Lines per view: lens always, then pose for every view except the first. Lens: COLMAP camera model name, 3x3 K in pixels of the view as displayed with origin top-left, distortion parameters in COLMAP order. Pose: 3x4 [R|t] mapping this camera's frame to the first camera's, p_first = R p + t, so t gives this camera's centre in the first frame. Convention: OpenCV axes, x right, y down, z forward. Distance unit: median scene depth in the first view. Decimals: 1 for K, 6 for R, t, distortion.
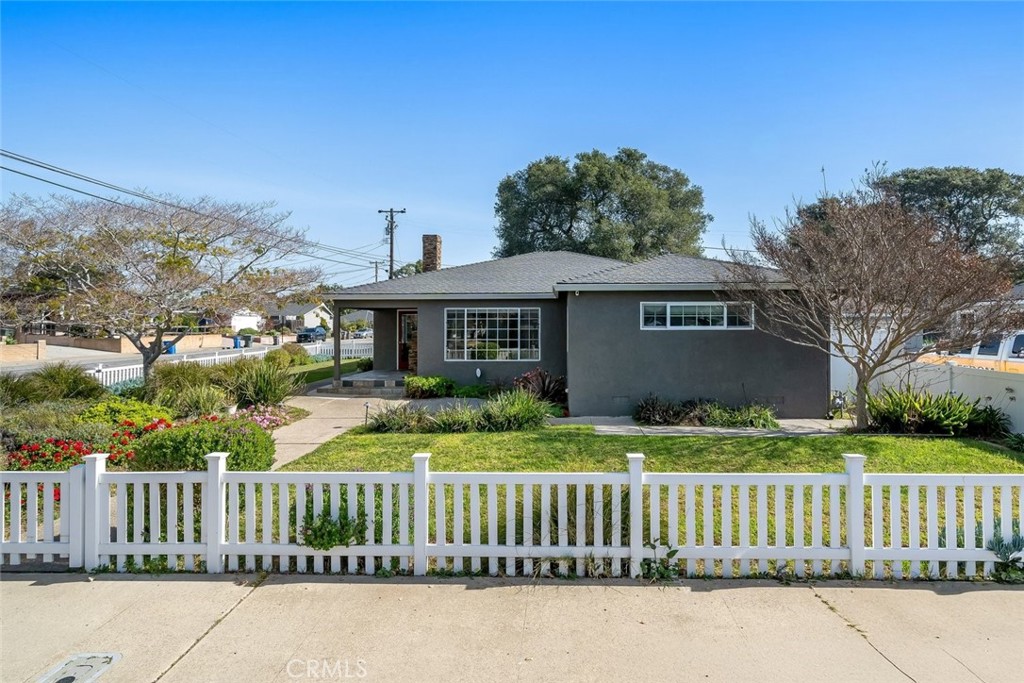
lens RADIAL K [[510.6, 0, 531.2], [0, 510.6, 322.4], [0, 0, 1]] dist [-0.002367, -0.000512]
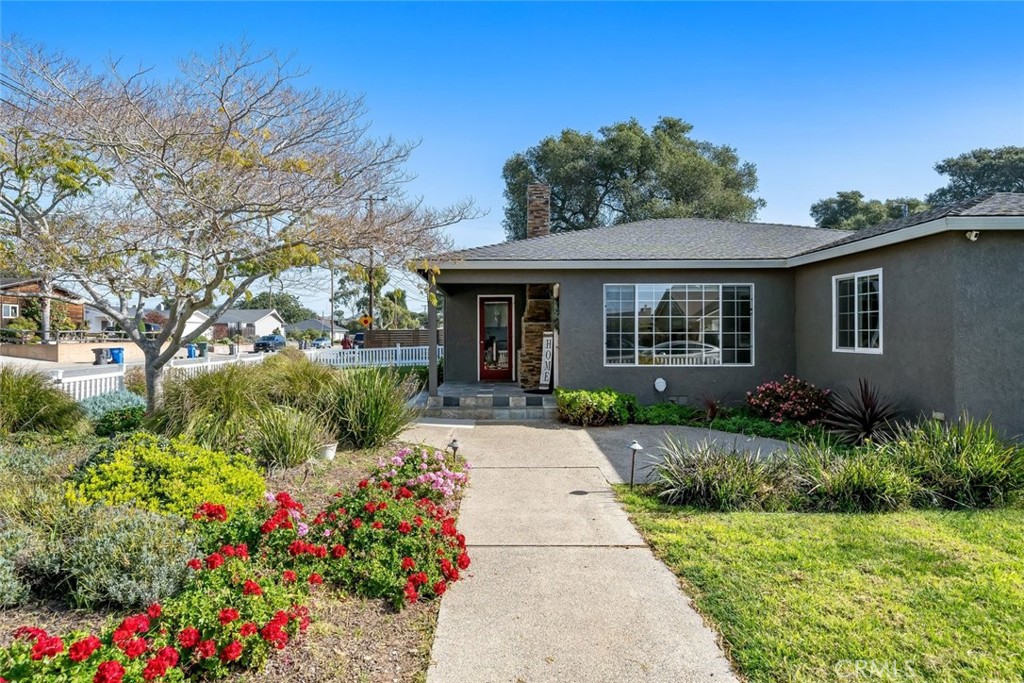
lens RADIAL K [[547.1, 0, 491.1], [0, 547.1, 335.3], [0, 0, 1]] dist [-0.000695, 0.001101]
pose [[0.999973, 0.002225, 0.006948, -0.101255], [-0.002247, 0.999992, 0.003191, 0.011098], [-0.006941, -0.003207, 0.999971, 0.101525]]
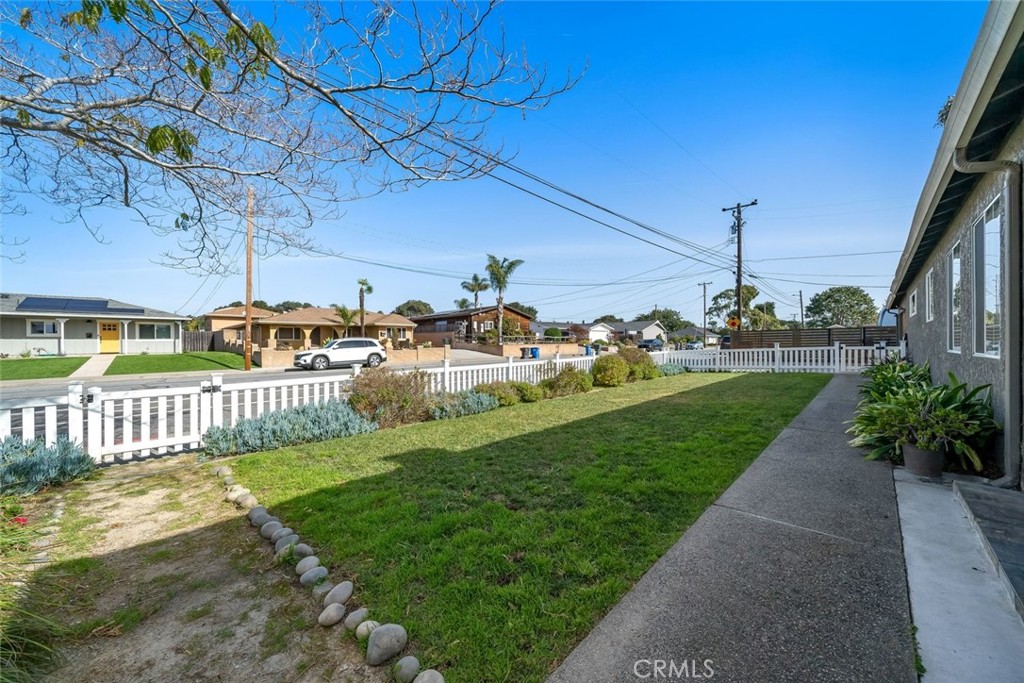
lens RADIAL K [[377.0, 0, 504.5], [0, 377.0, 342.9], [0, 0, 1]] dist [0.003205, 0.000071]
pose [[0.718681, -0.000614, -0.695340, -0.141991], [0.007932, 0.999942, 0.007316, 0.017936], [0.695295, -0.010773, 0.718644, 0.307616]]
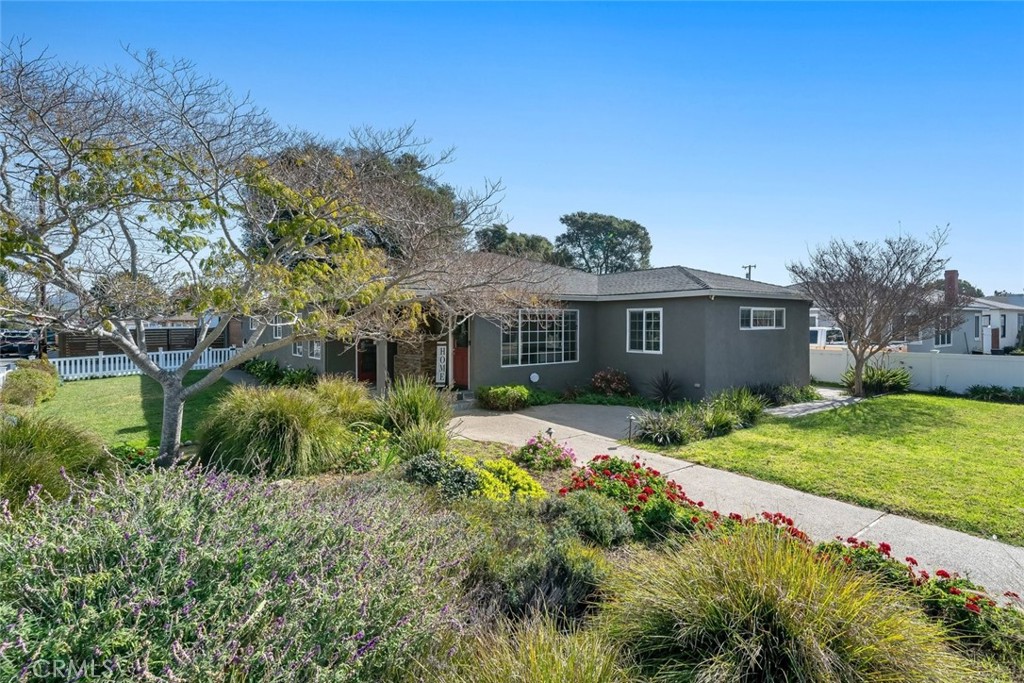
lens RADIAL K [[479.3, 0, 513.9], [0, 479.3, 331.0], [0, 0, 1]] dist [0.011476, 0.000227]
pose [[0.796347, -0.010691, 0.604745, -0.212088], [0.003596, 0.999910, 0.012941, 0.000164], [-0.604829, -0.008131, 0.796314, 0.101235]]
